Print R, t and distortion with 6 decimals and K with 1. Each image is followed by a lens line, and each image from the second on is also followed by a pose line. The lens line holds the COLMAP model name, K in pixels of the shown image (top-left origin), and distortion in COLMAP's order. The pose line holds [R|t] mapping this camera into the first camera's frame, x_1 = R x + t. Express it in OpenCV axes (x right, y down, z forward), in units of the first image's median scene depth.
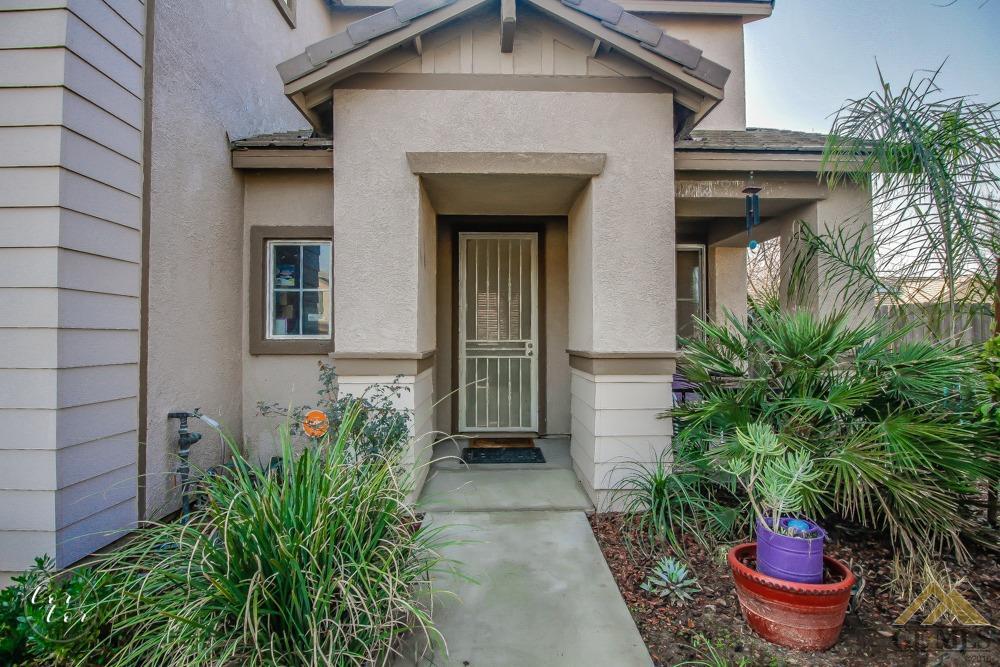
lens RADIAL K [[471.7, 0, 498.8], [0, 471.7, 332.5], [0, 0, 1]] dist [0.000870, -0.000865]
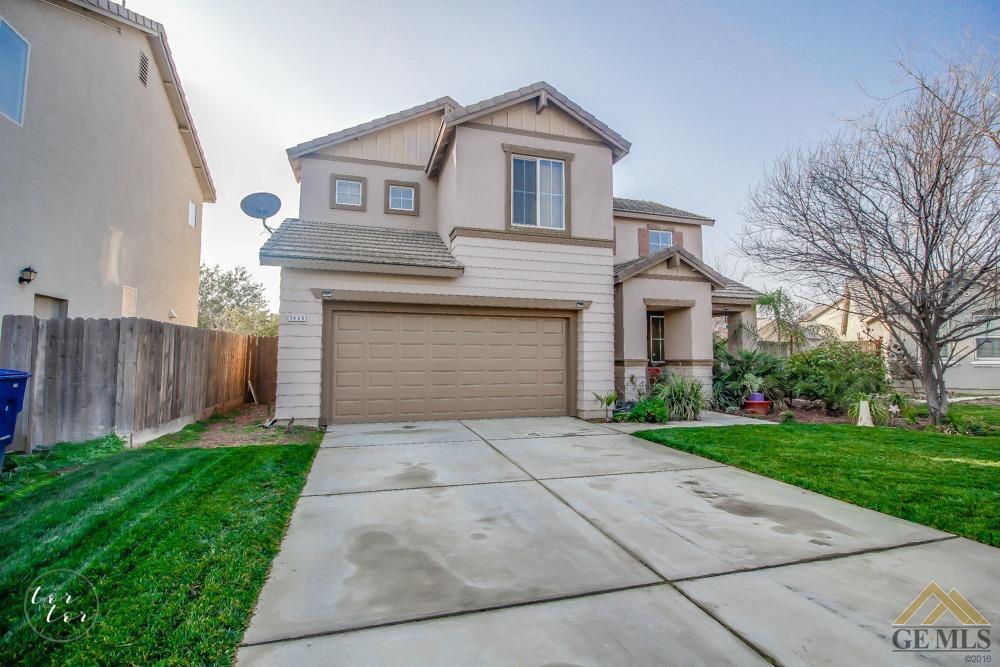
lens RADIAL K [[471.7, 0, 501.1], [0, 471.7, 330.8], [0, 0, 1]] dist [0.000870, -0.000865]
pose [[0.961299, 0.017242, 0.274968, -1.770271], [-0.002690, 0.998580, -0.053210, 0.018831], [-0.275495, 0.050411, 0.959980, -1.605947]]
